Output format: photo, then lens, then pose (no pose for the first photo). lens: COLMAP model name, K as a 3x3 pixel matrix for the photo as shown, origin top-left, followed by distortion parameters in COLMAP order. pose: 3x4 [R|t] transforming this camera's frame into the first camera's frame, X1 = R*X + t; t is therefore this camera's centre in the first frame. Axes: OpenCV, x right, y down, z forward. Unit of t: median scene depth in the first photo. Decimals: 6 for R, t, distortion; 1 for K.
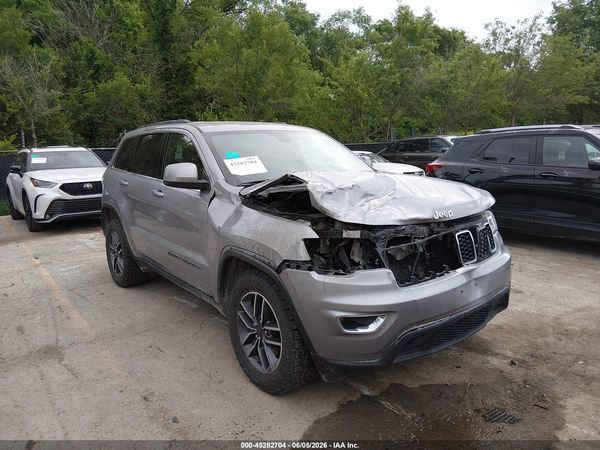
lens RADIAL K [[453.2, 0, 295.9], [0, 453.2, 225.3], [0, 0, 1]] dist [0.085332, -0.144925]
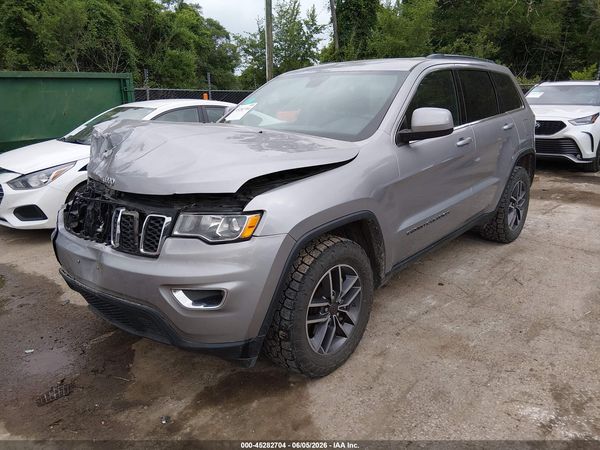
lens RADIAL K [[453.2, 0, 295.9], [0, 453.2, 225.3], [0, 0, 1]] dist [0.085332, -0.144925]
pose [[0.169458, 0.288081, -0.942493, 1.053875], [-0.143352, 0.953358, 0.265628, -0.193932], [0.975056, 0.090096, 0.202852, 1.000070]]
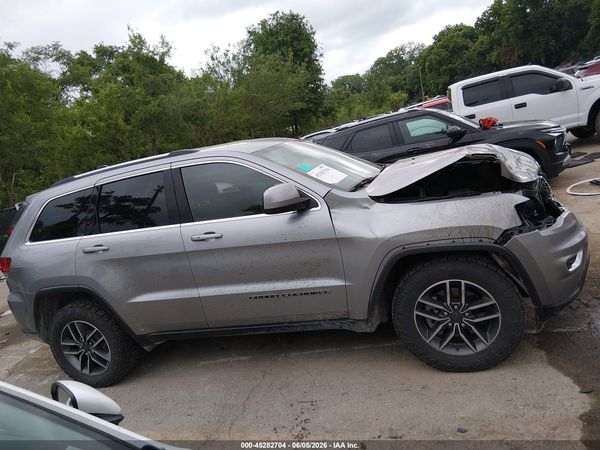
lens RADIAL K [[453.2, 0, 295.9], [0, 453.2, 225.3], [0, 0, 1]] dist [0.085332, -0.144925]
pose [[0.809946, -0.260806, 0.525326, -0.741990], [0.291496, 0.956237, 0.025311, -0.077745], [-0.508937, 0.132630, 0.850525, 0.264160]]
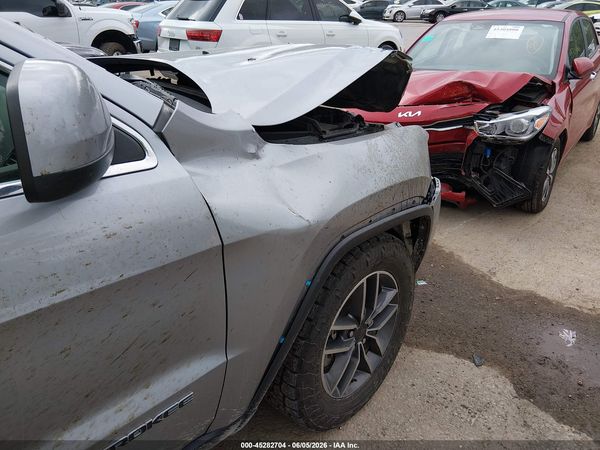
lens RADIAL K [[457.7, 0, 300.0], [0, 457.7, 225.0], [0, 0, 1]] dist [0.081399, -0.156066]
pose [[-0.165011, -0.390267, 0.905794, -0.498588], [0.165262, 0.894459, 0.415490, -0.144115], [-0.972347, 0.218254, -0.083099, 0.971704]]
